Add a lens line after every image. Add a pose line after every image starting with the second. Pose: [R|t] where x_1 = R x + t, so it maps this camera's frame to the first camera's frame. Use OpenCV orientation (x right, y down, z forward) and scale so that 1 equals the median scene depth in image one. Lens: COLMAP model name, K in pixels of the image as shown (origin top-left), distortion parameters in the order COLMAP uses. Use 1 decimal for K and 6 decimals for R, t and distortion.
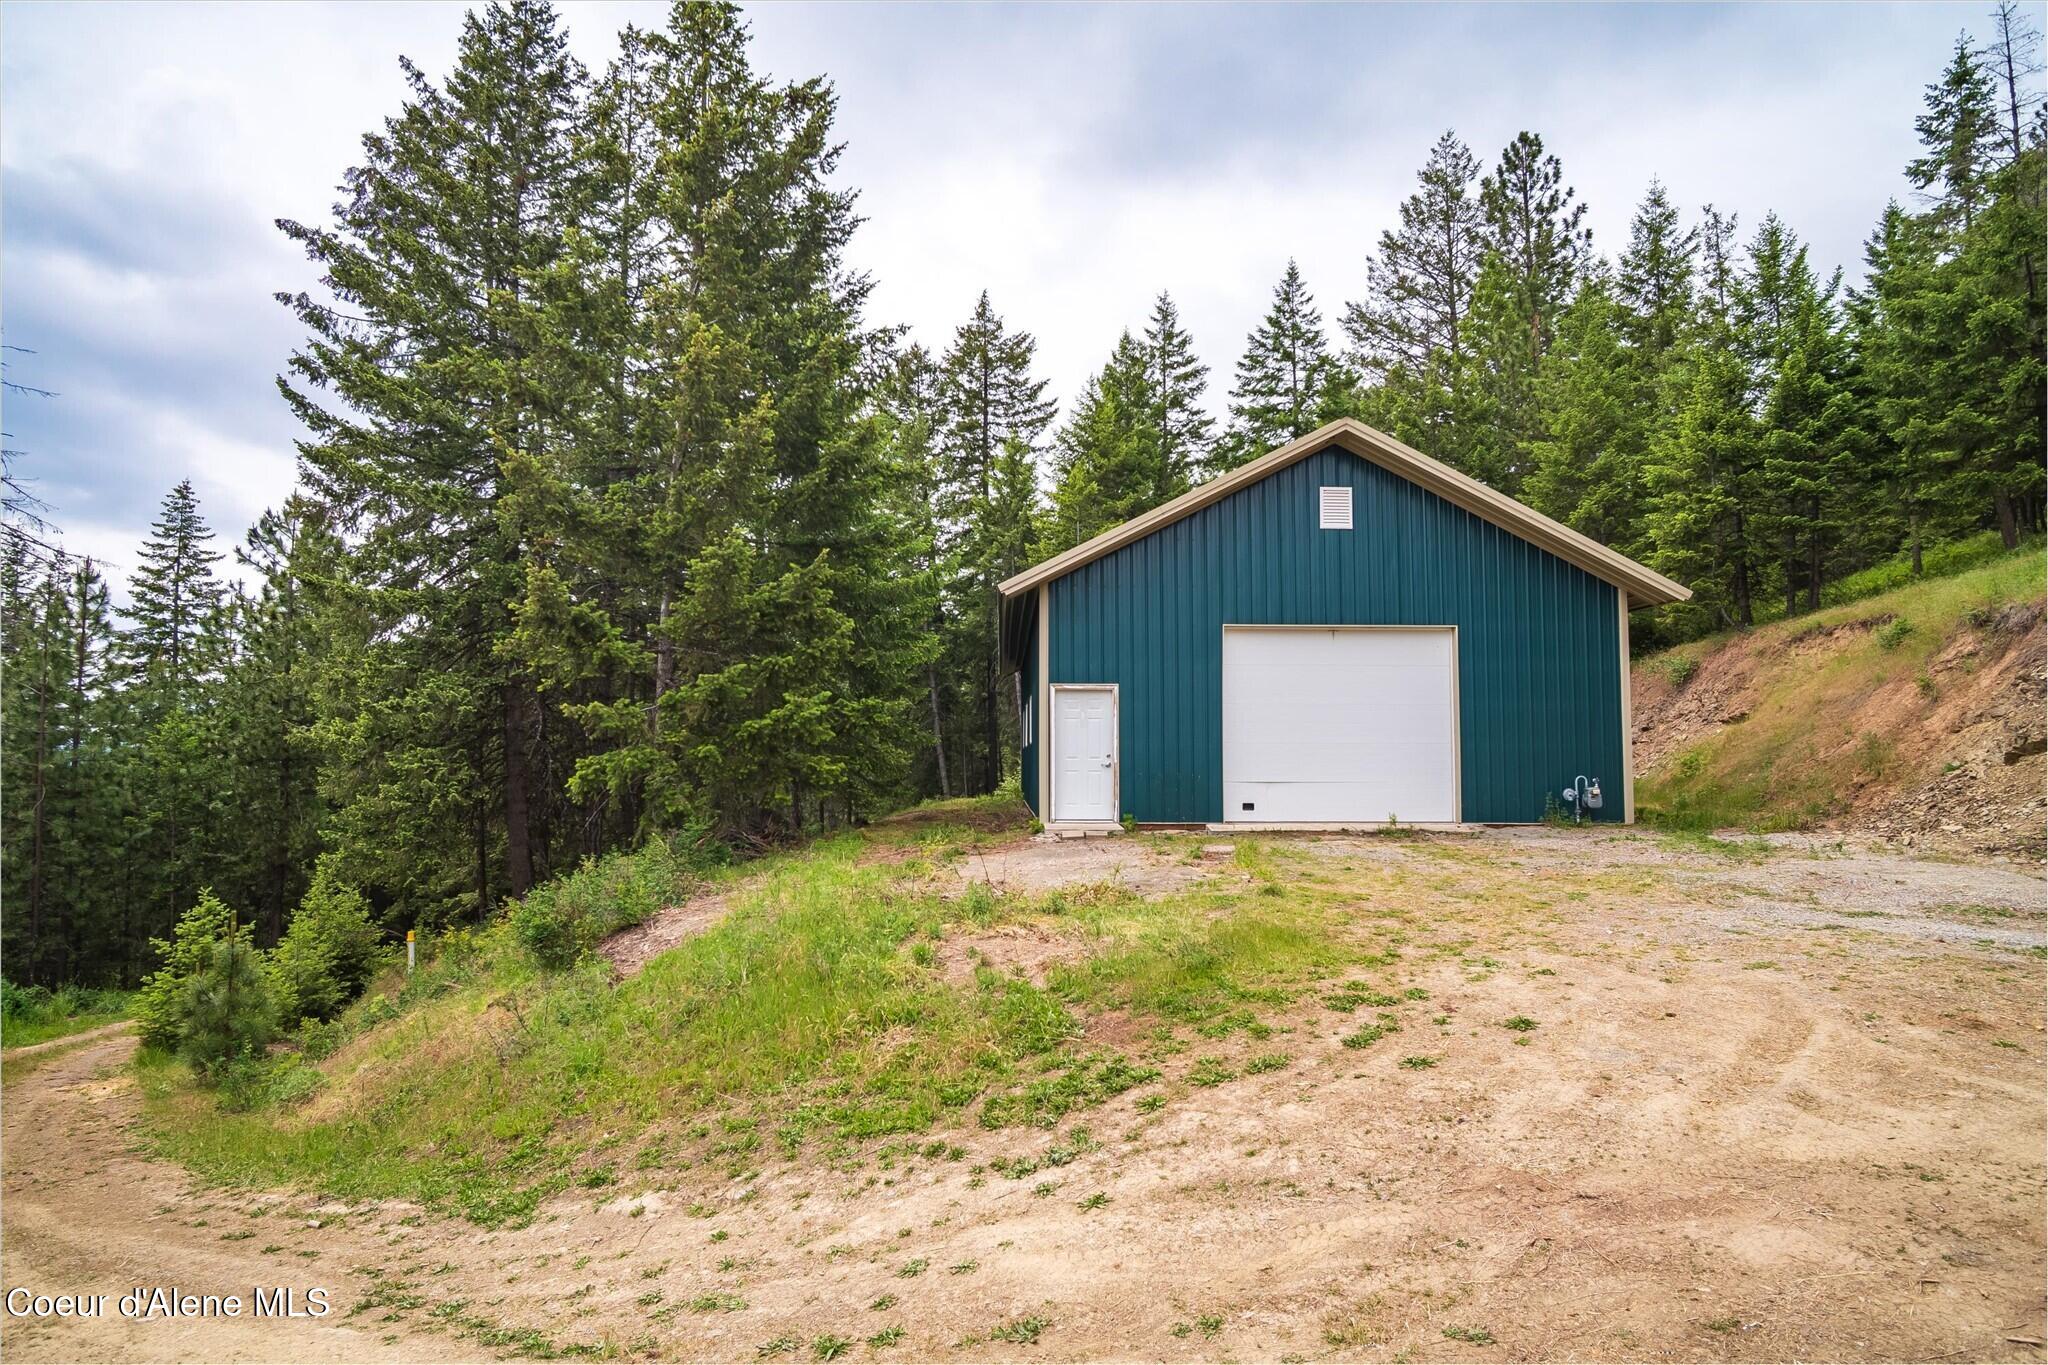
lens RADIAL K [[1082.0, 0, 1023.3], [0, 1082.0, 700.0], [0, 0, 1]] dist [-0.027355, 0.000392]
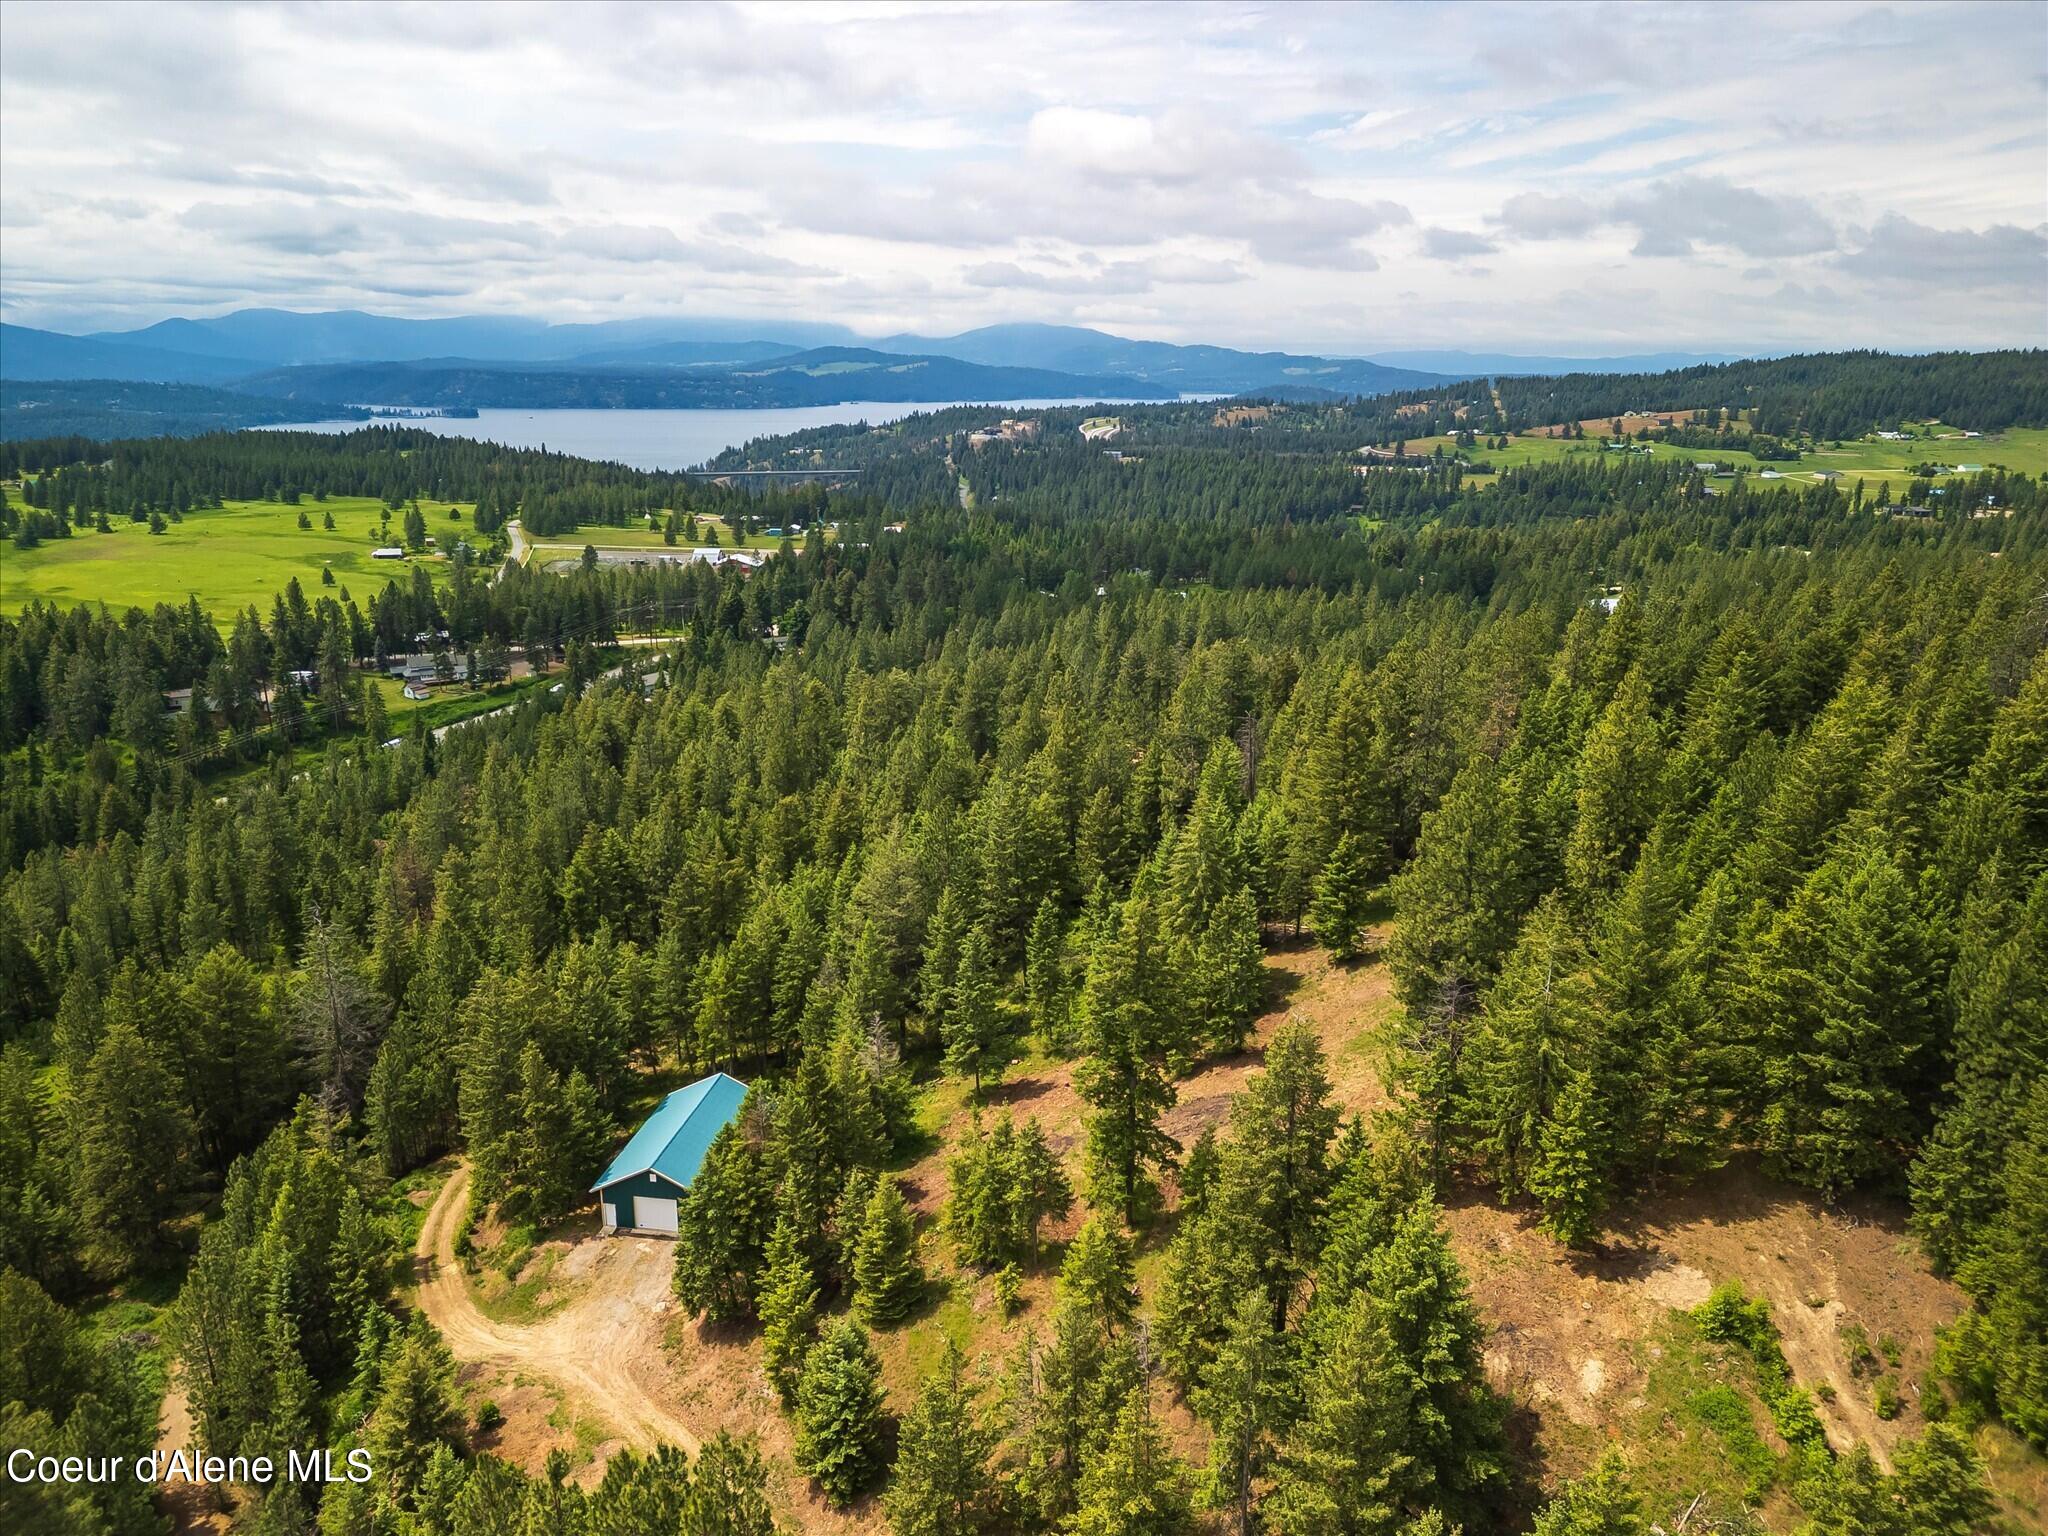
lens RADIAL K [[1407.1, 0, 1023.2], [0, 1407.1, 765.8], [0, 0, 1]] dist [0.085498, -0.077026]
pose [[0.982806, 0.052037, -0.177158, 3.145281], [0.009593, 0.943779, 0.330438, -4.285054], [0.184393, -0.326456, 0.927052, -4.361931]]
